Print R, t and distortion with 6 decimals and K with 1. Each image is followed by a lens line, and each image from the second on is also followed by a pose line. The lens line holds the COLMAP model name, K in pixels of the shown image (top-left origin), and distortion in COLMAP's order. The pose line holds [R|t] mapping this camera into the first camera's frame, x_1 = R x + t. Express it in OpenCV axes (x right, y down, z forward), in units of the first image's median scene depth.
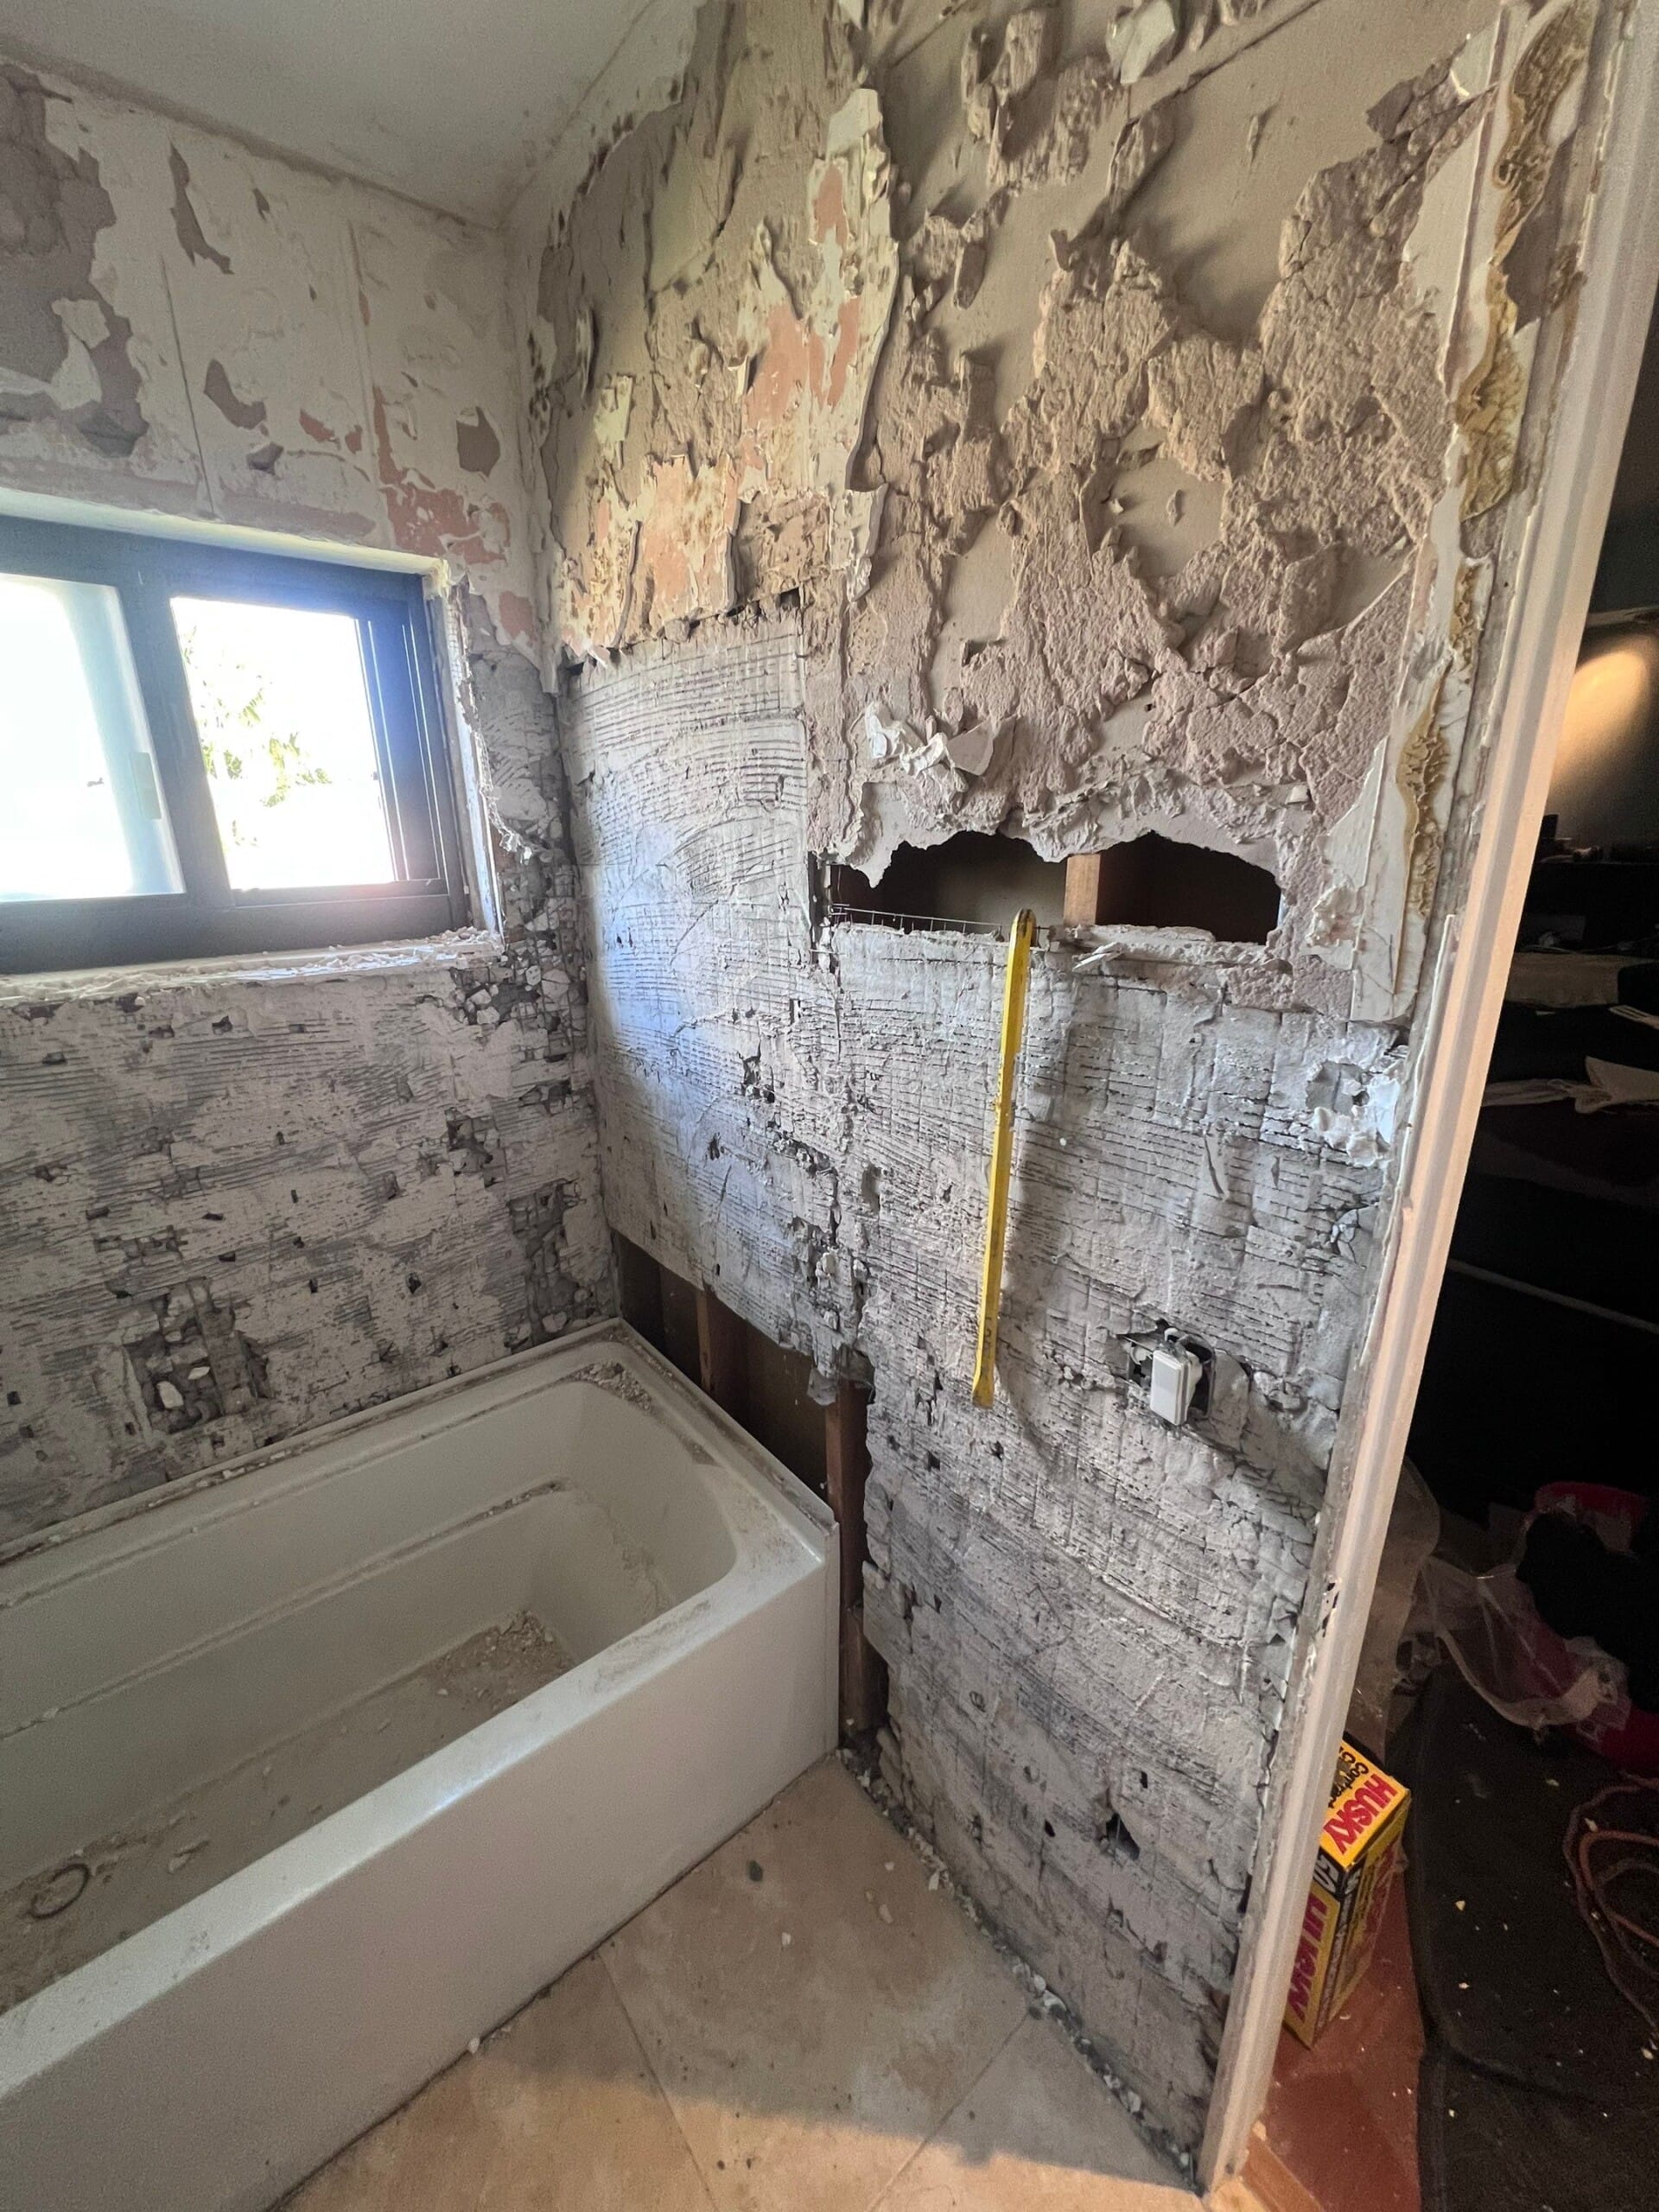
lens RADIAL K [[887.5, 0, 835.8], [0, 887.5, 1104.1], [0, 0, 1]] dist [0.003474, -0.000454]
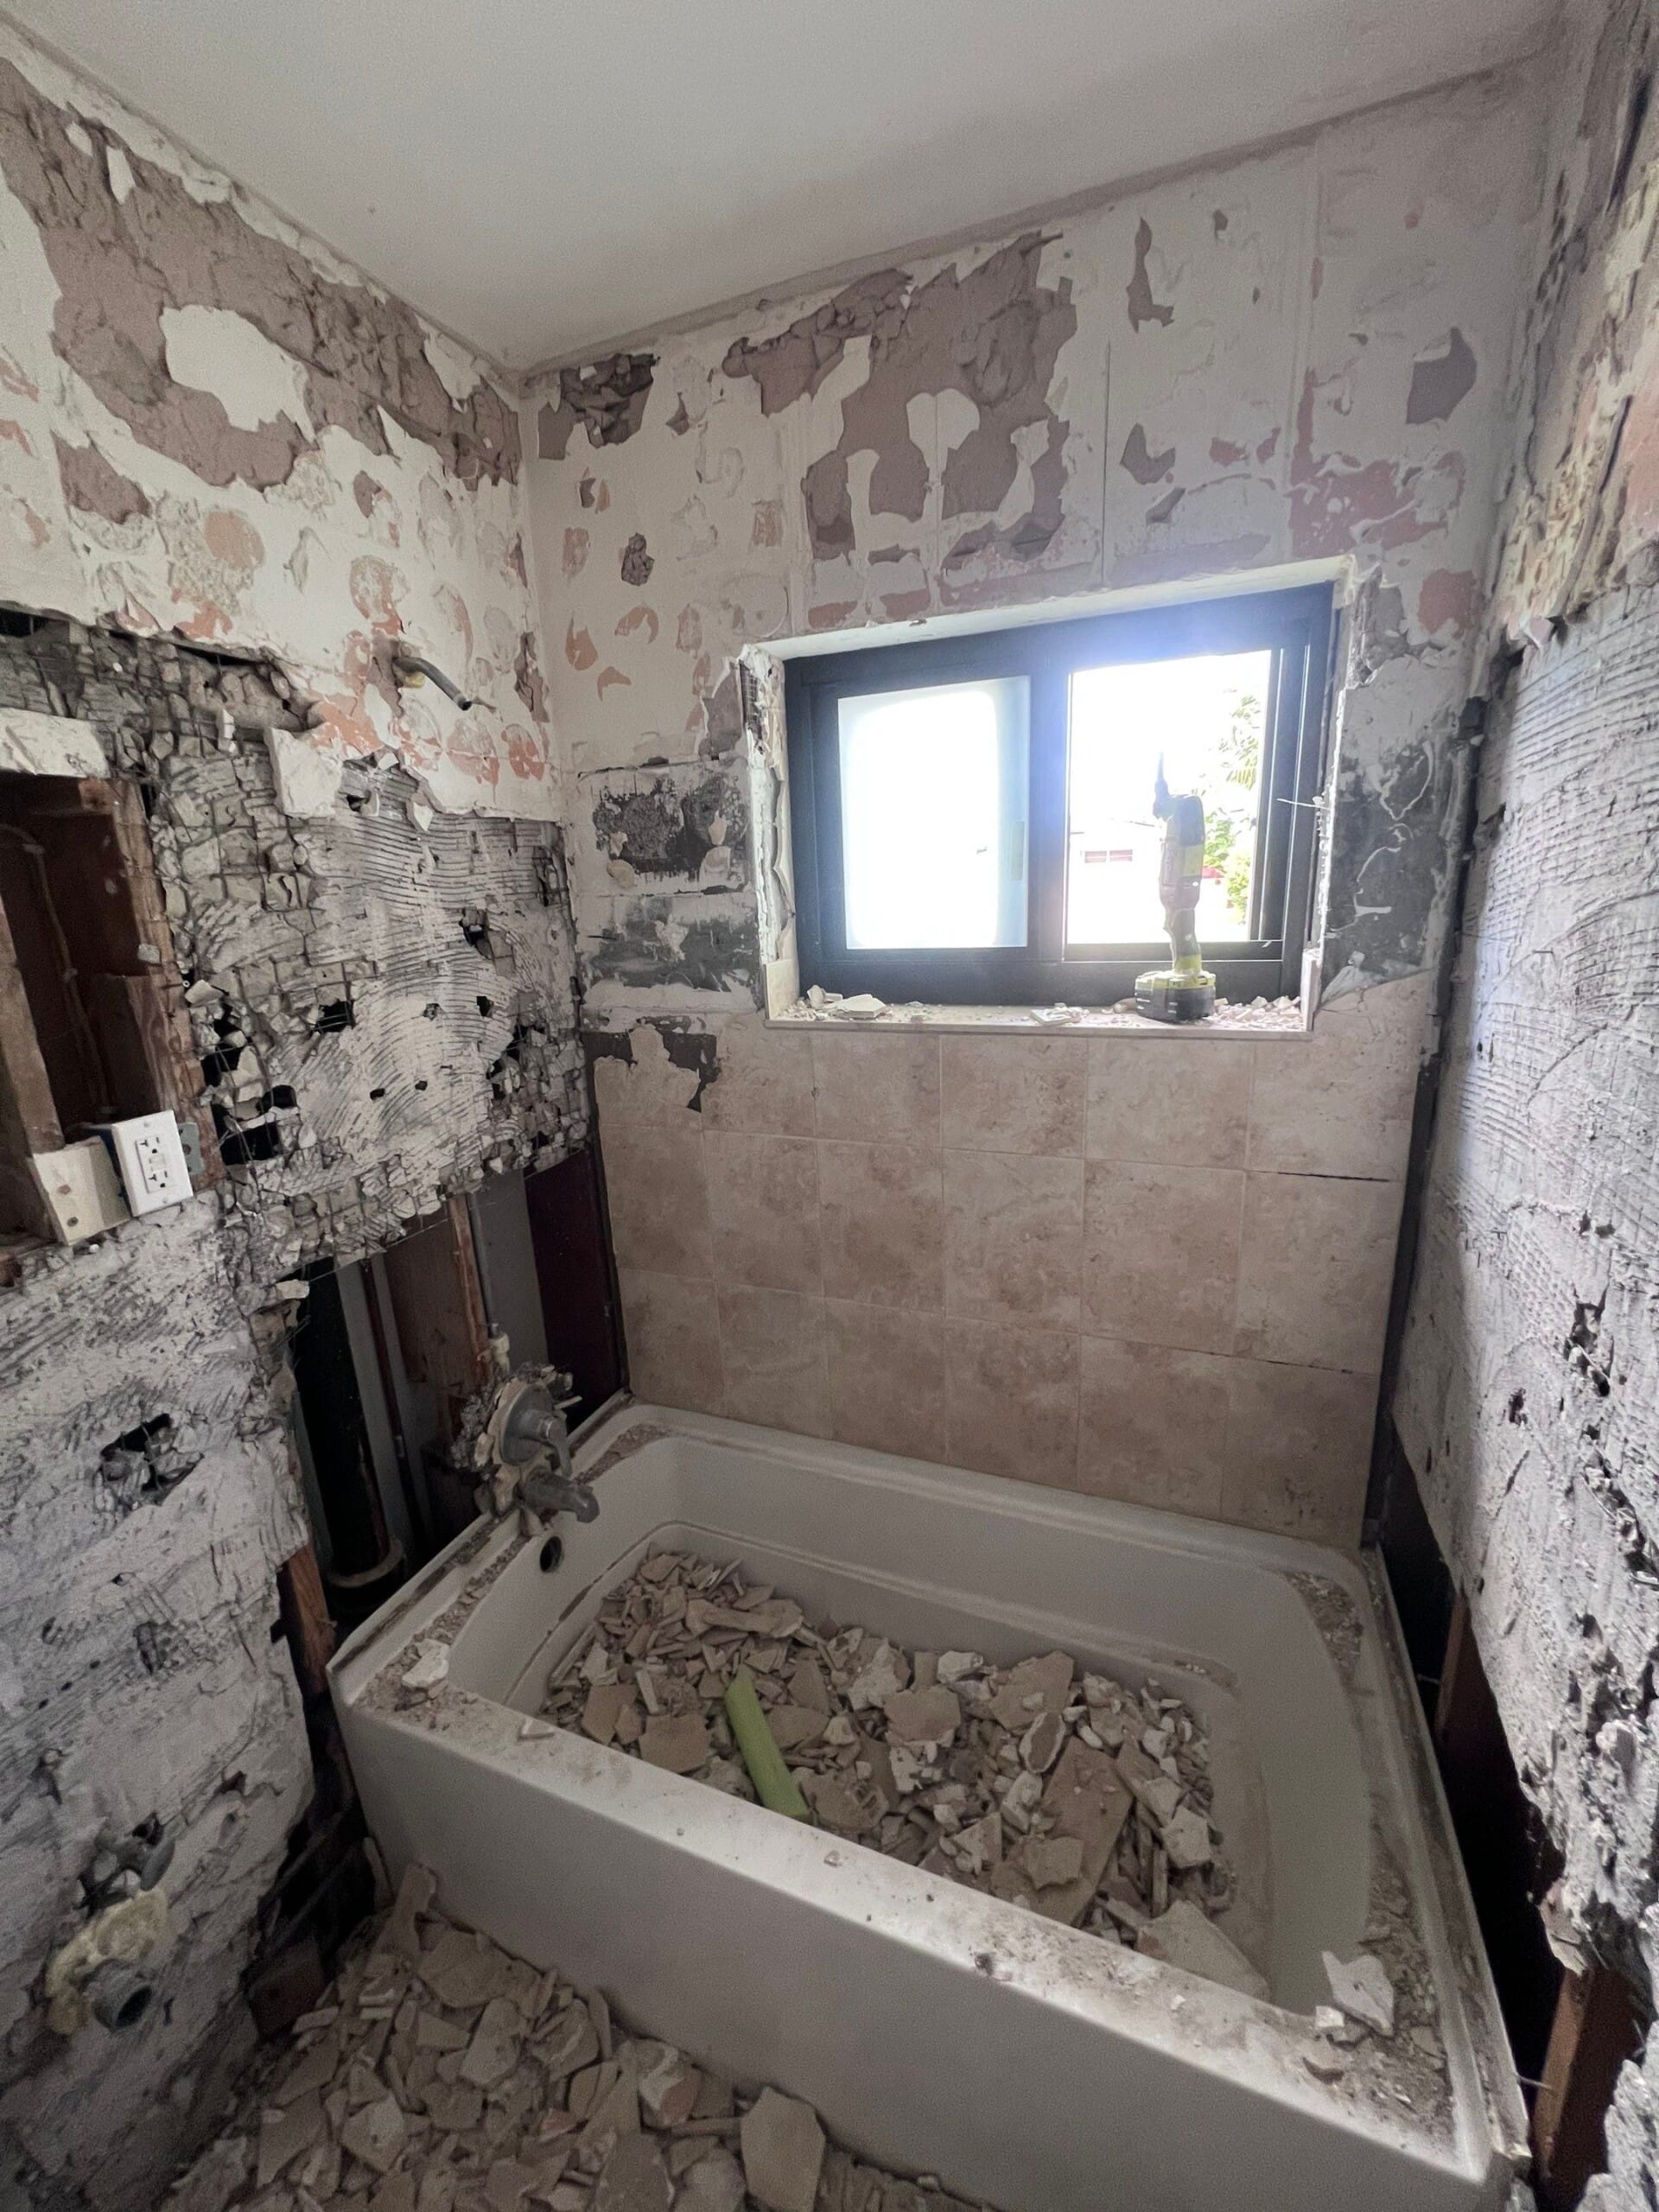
lens RADIAL K [[887.5, 0, 837.2], [0, 887.5, 1101.0], [0, 0, 1]] dist [0.003474, -0.000454]
pose [[0.477950, 0.216749, -0.851225, 0.130048], [-0.232840, 0.965673, 0.115155, -0.131198], [0.846965, 0.143161, 0.512012, 0.286845]]
